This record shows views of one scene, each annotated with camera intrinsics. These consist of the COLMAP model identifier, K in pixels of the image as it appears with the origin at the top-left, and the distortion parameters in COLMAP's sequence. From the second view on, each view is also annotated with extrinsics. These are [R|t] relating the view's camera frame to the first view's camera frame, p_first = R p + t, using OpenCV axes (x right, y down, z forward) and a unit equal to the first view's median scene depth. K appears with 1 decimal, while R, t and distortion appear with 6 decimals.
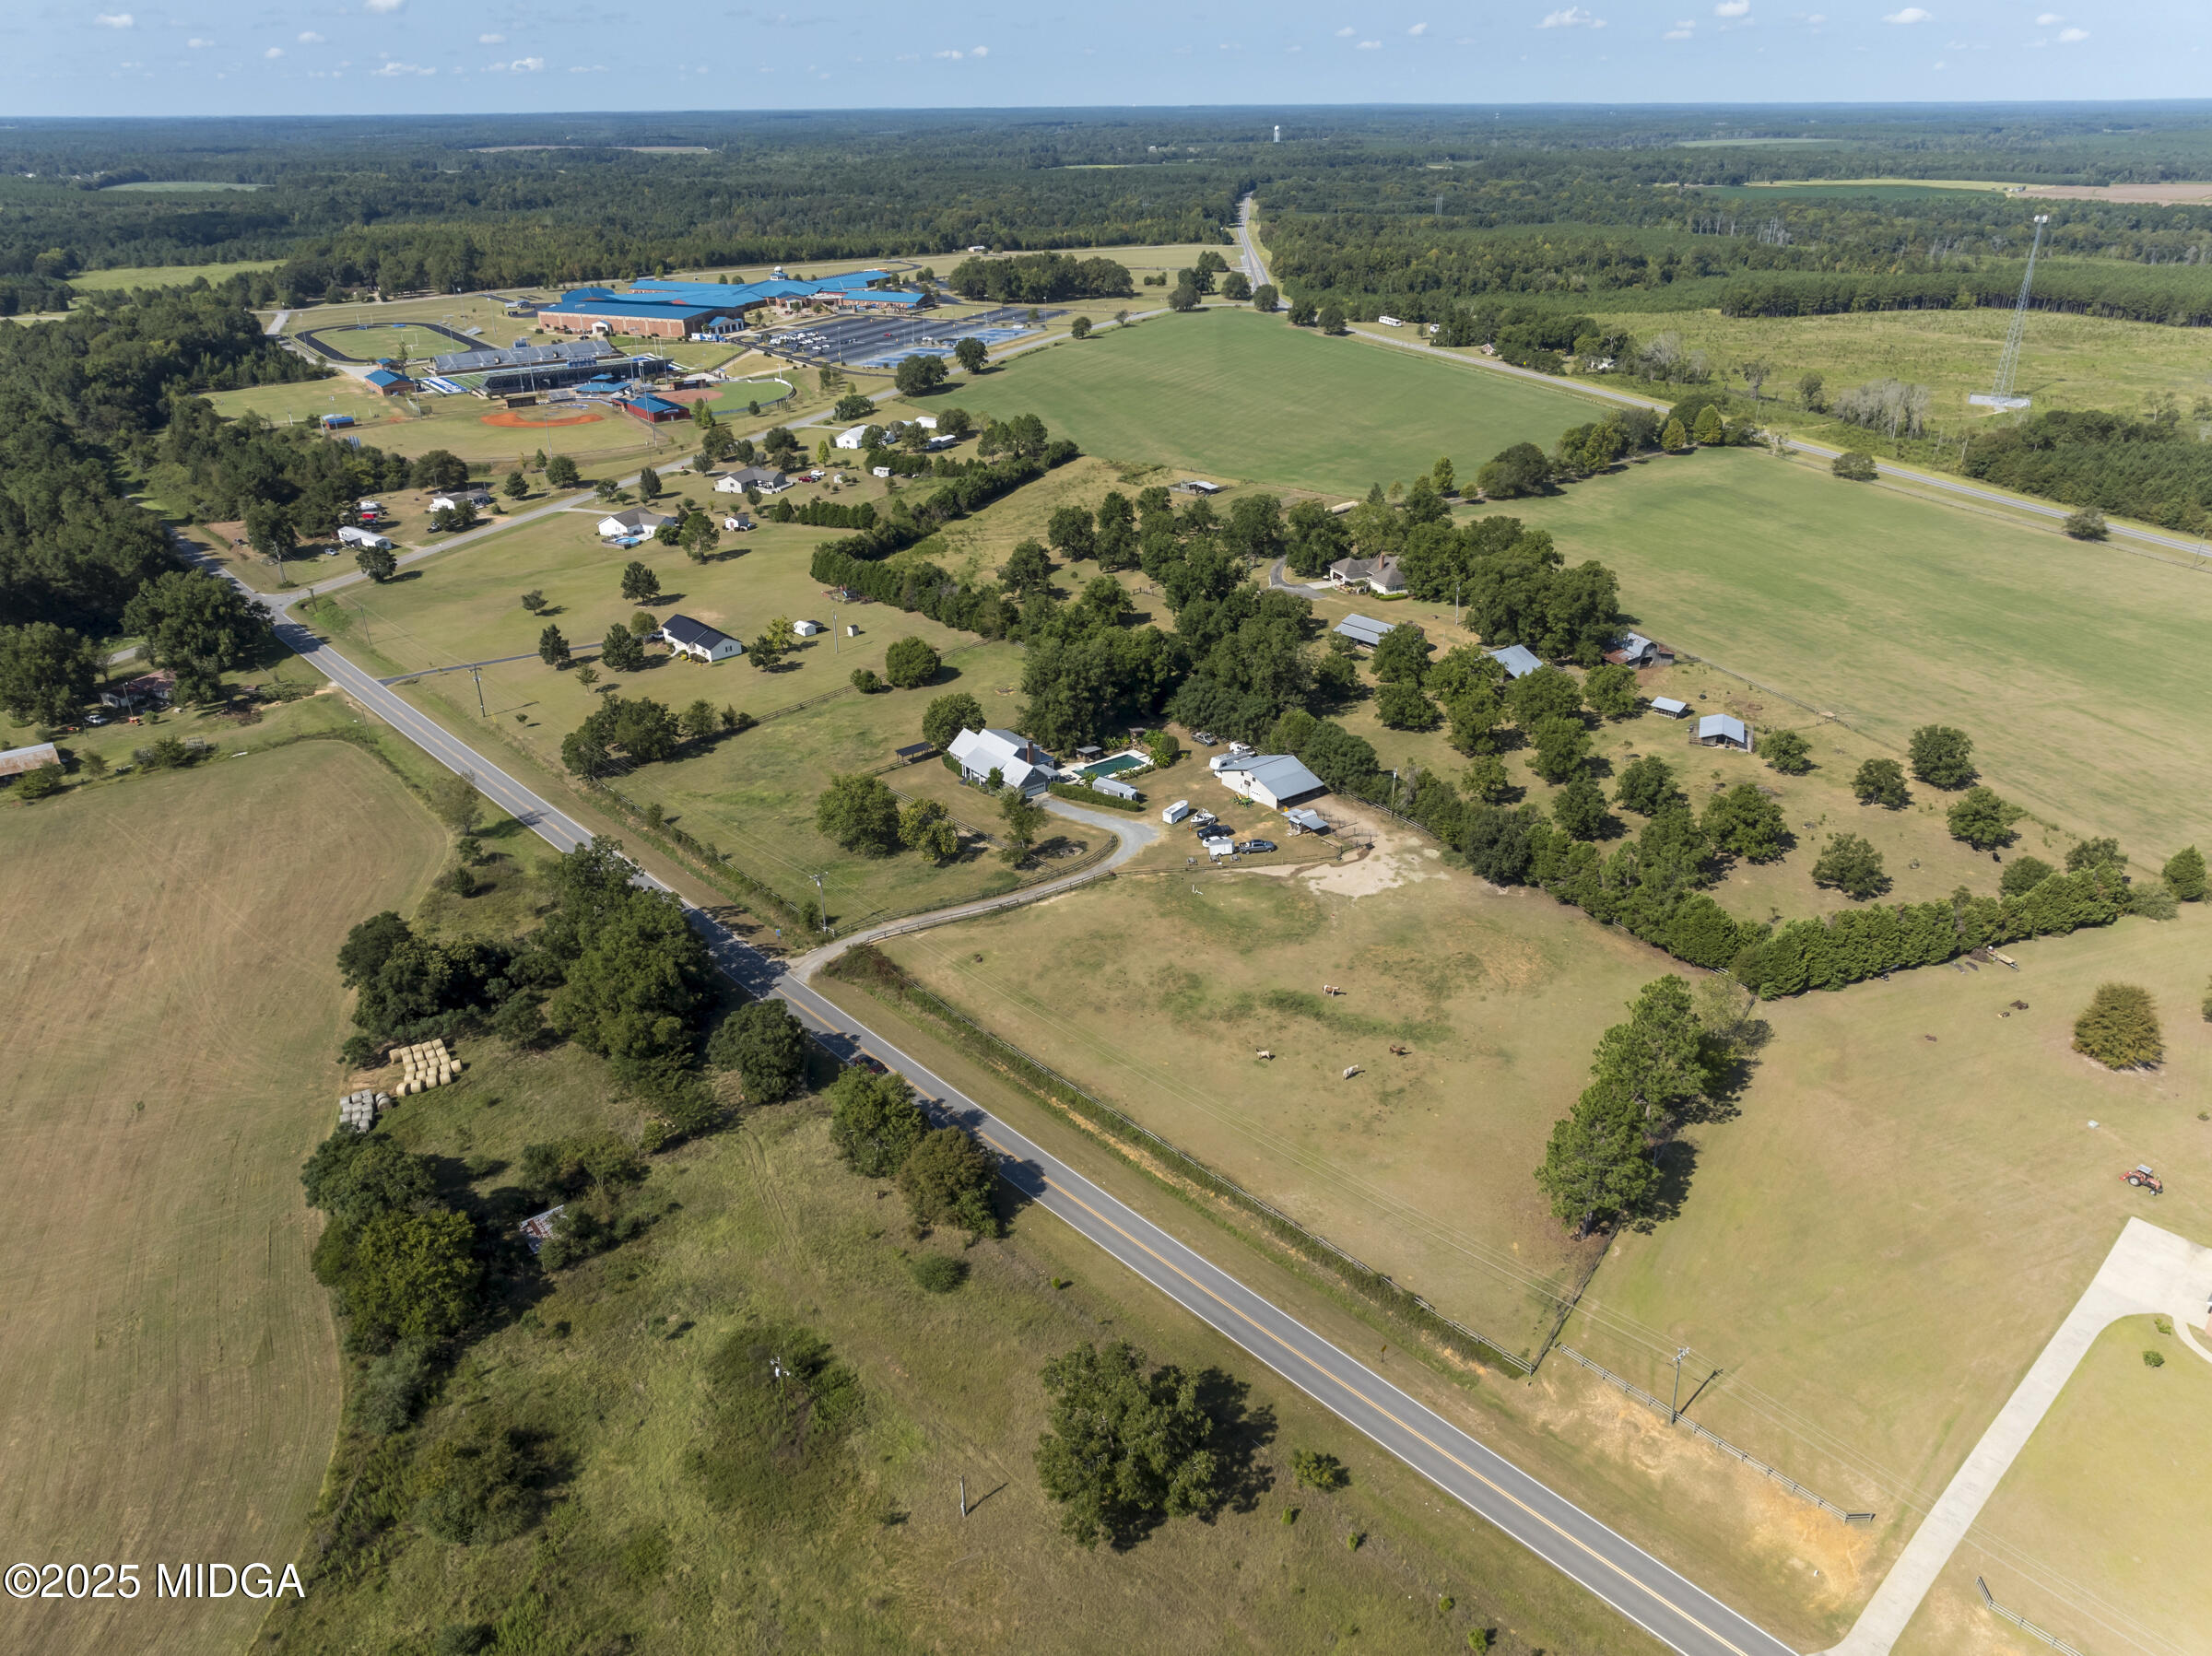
lens RADIAL K [[1547.2, 0, 1106.3], [0, 1547.2, 834.1], [0, 0, 1]] dist [-0.005037, -0.002702]
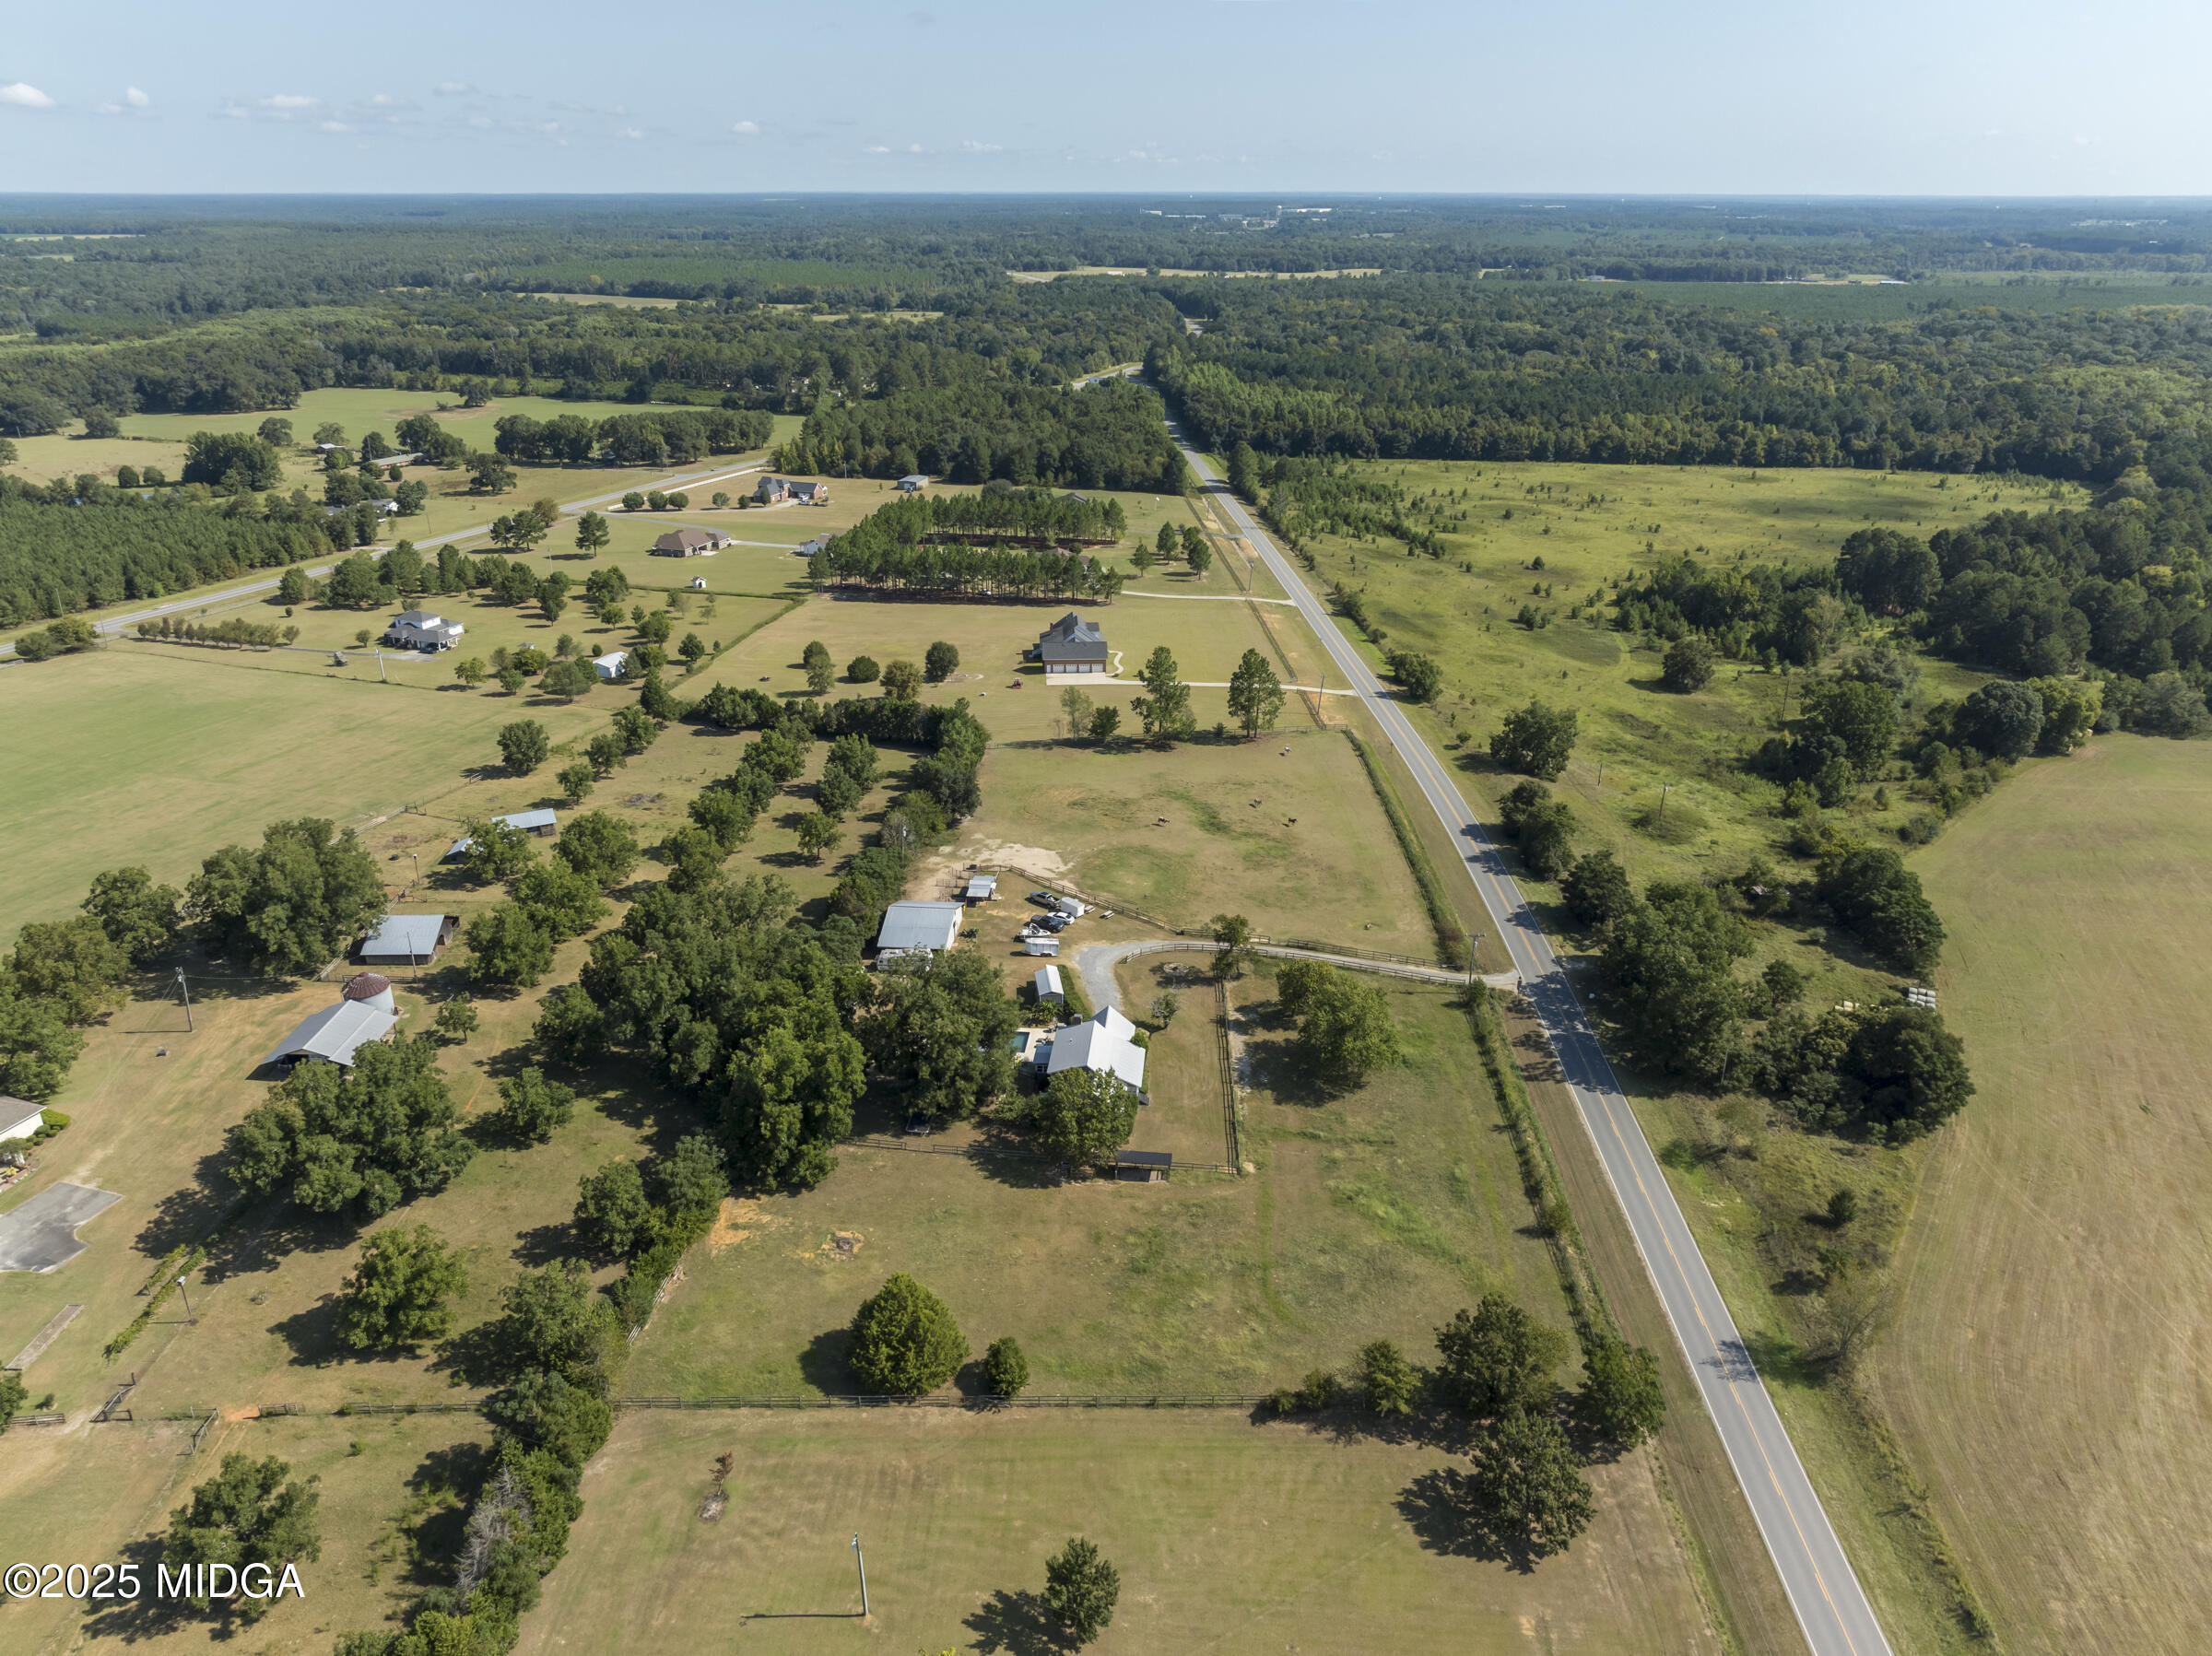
lens RADIAL K [[1547.2, 0, 1103.3], [0, 1547.2, 847.4], [0, 0, 1]] dist [-0.005037, -0.002702]
pose [[-0.734723, -0.261579, 0.625906, -0.580846], [0.296192, 0.706370, 0.642893, -0.683779], [-0.610289, 0.657736, -0.441509, 1.448086]]
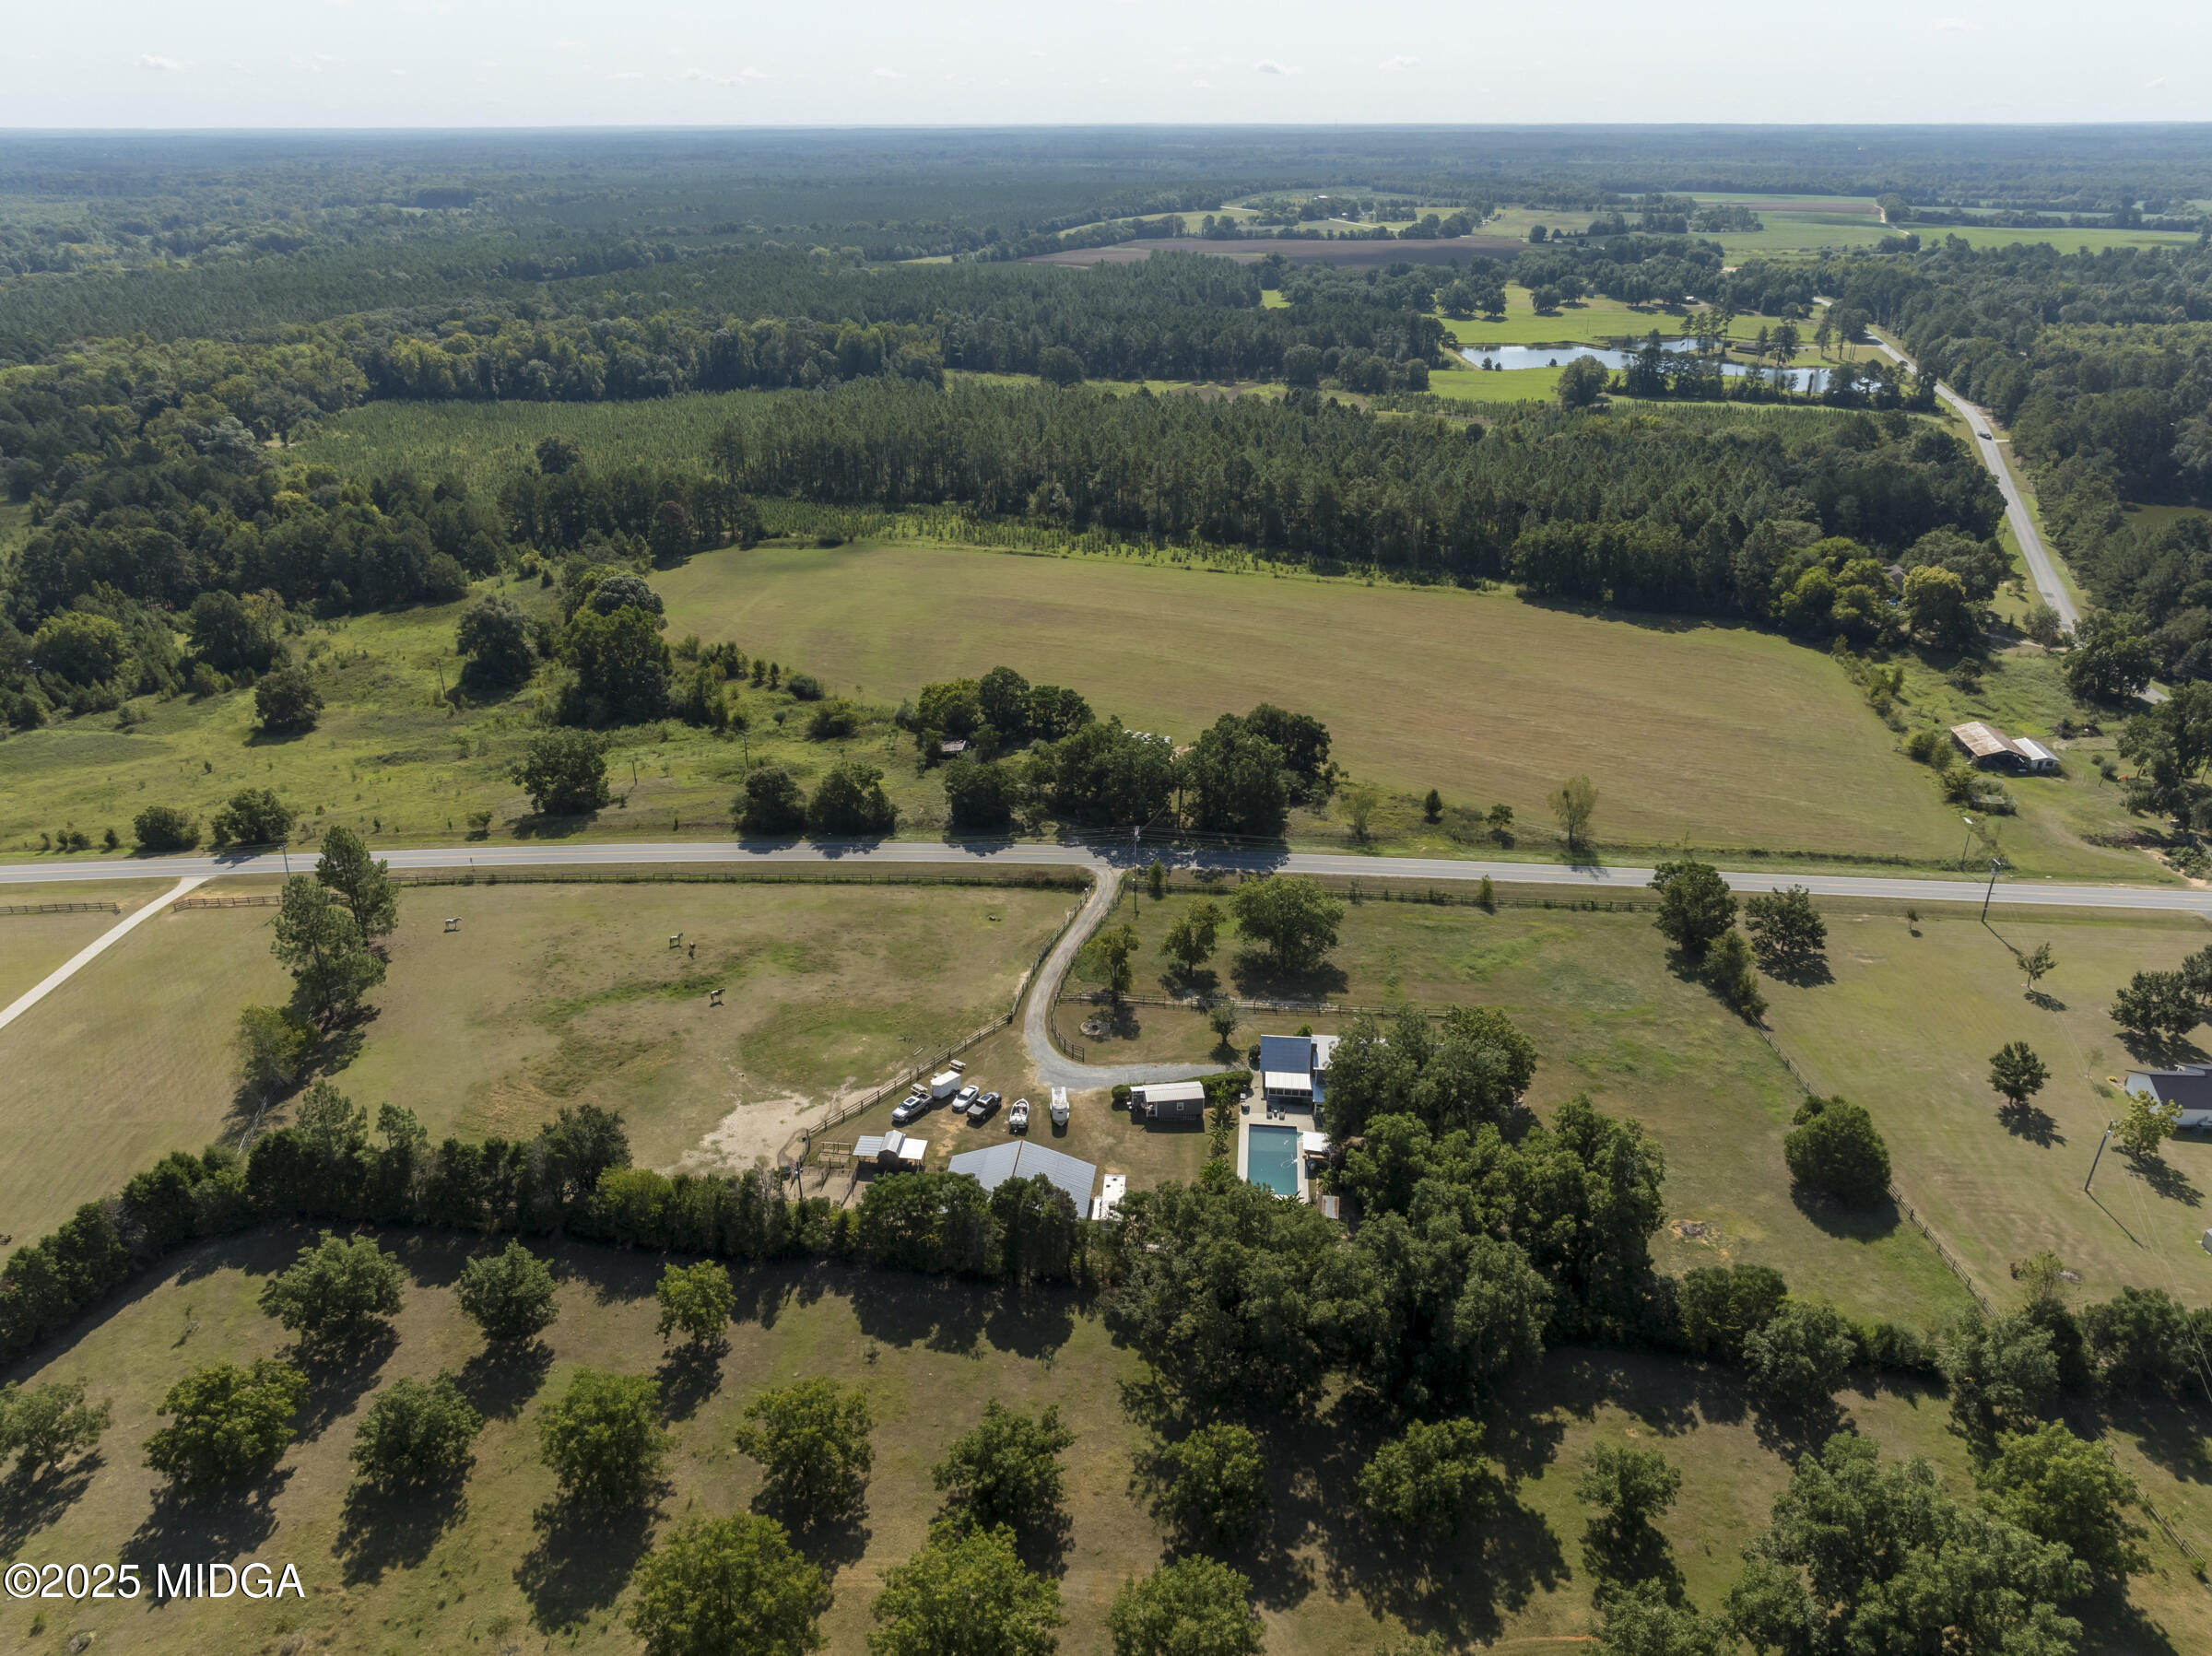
lens RADIAL K [[1547.2, 0, 1102.5], [0, 1547.2, 829.8], [0, 0, 1]] dist [-0.005037, -0.002702]
pose [[-0.689420, 0.313172, -0.653164, 0.498192], [-0.304301, 0.693067, 0.653497, -0.624791], [0.657344, 0.649293, -0.382516, 1.298946]]
